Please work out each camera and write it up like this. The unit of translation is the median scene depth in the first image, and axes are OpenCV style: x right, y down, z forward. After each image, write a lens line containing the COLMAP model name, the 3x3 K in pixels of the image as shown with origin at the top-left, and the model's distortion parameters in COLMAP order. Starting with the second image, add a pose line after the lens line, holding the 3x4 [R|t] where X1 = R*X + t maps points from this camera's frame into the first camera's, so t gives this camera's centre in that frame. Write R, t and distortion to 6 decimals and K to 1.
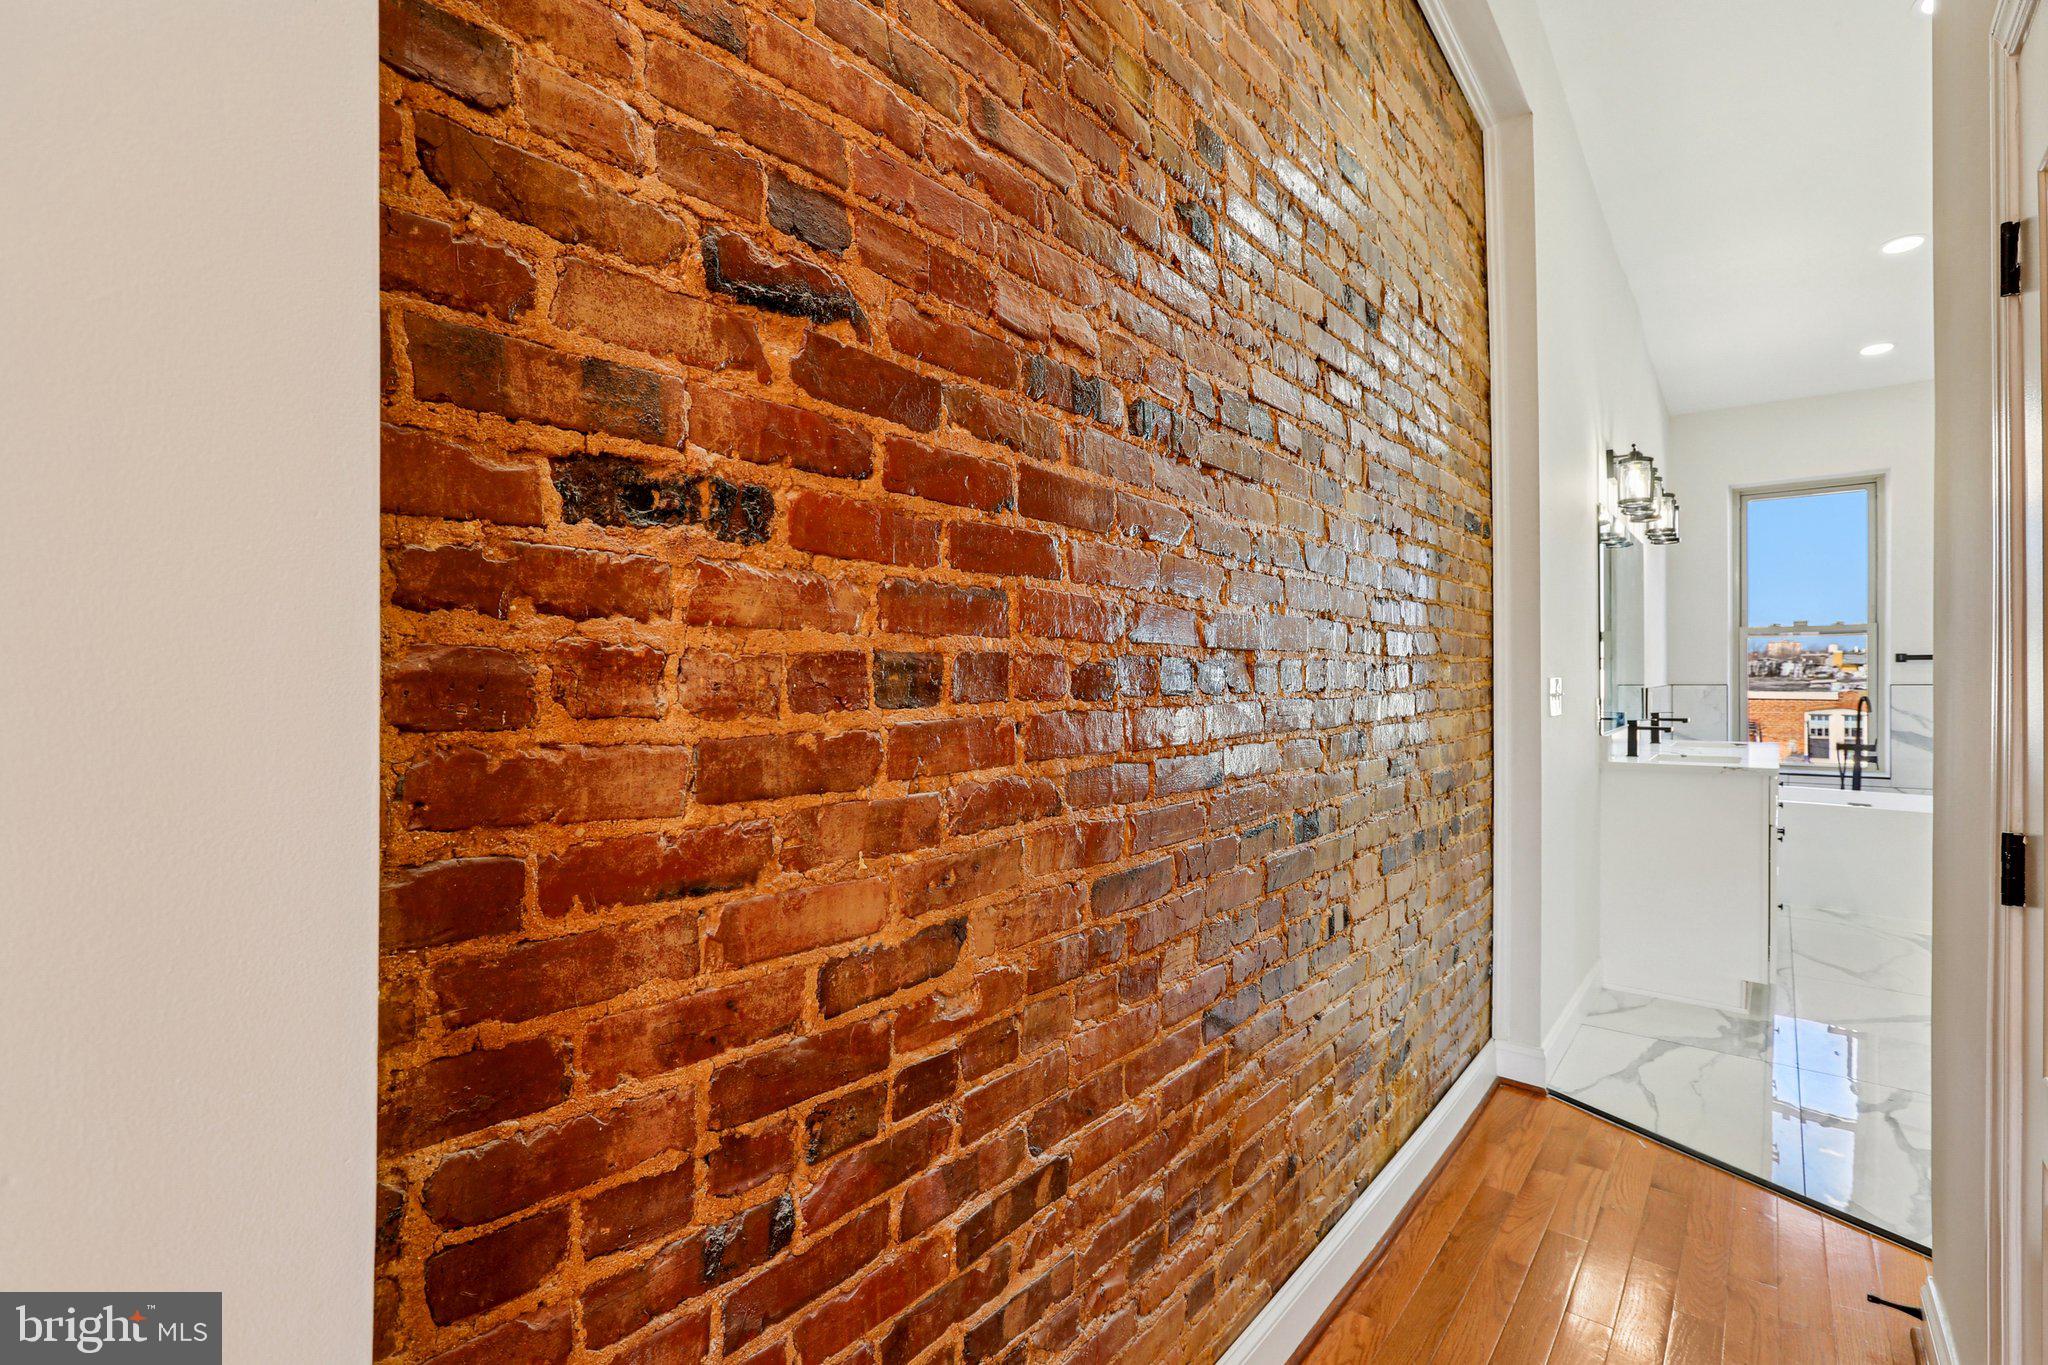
lens RADIAL K [[947.9, 0, 1017.6], [0, 947.9, 684.9], [0, 0, 1]] dist [-0.049758, 0.018492]
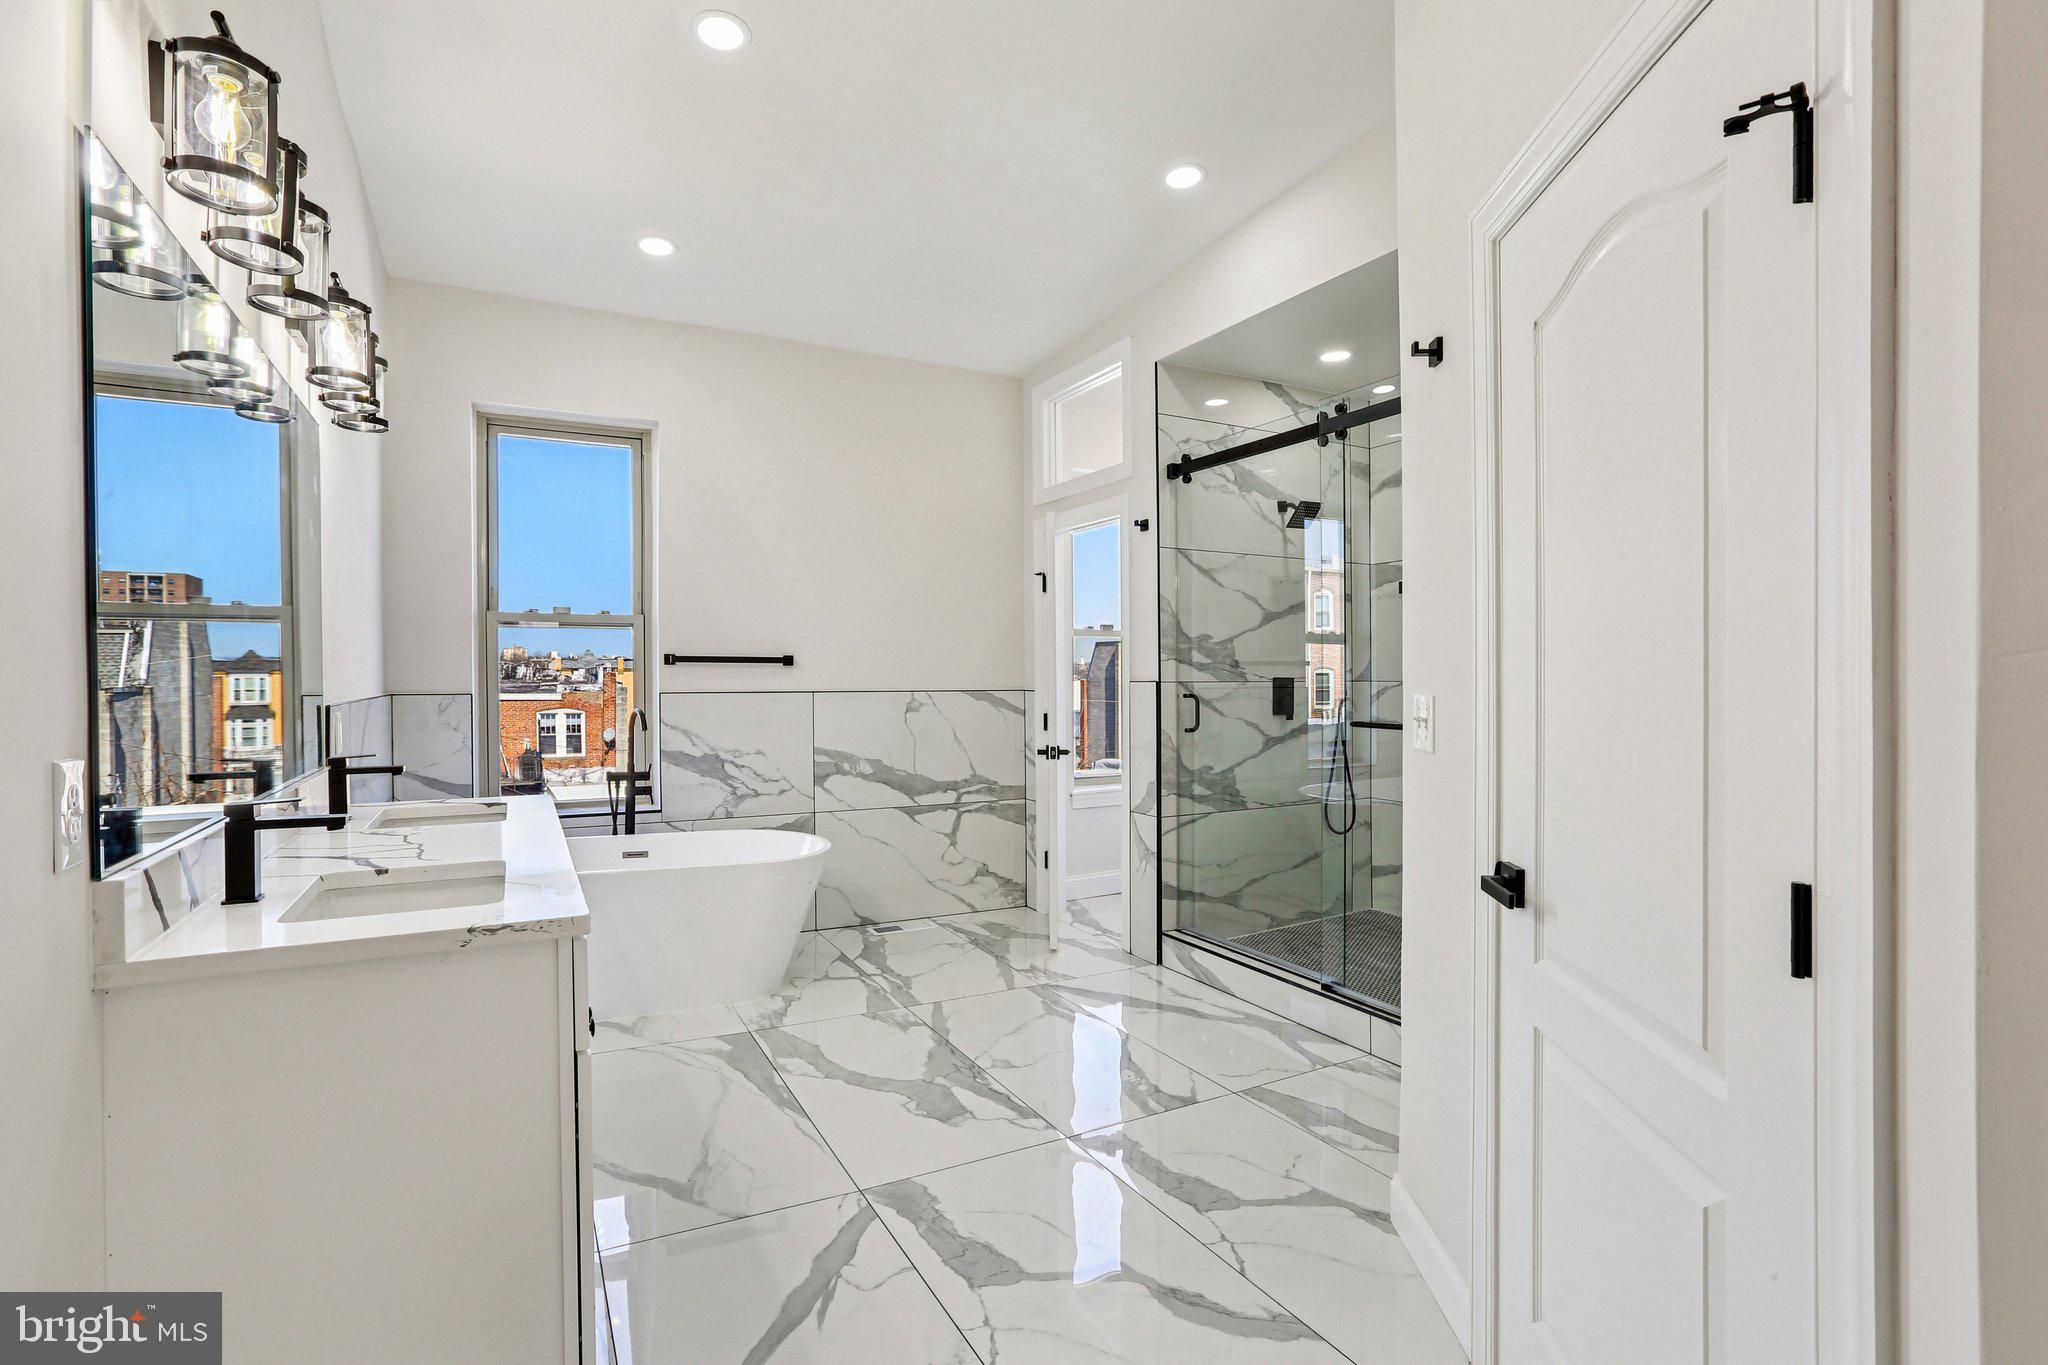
lens RADIAL K [[984.2, 0, 1000.6], [0, 984.2, 679.0], [0, 0, 1]] dist [-0.025634, 0.000652]
pose [[0.407158, -0.001756, 0.913356, 0.274608], [0.010407, 0.999942, -0.002717, -0.006293], [-0.913299, 0.010612, 0.407152, 0.359100]]
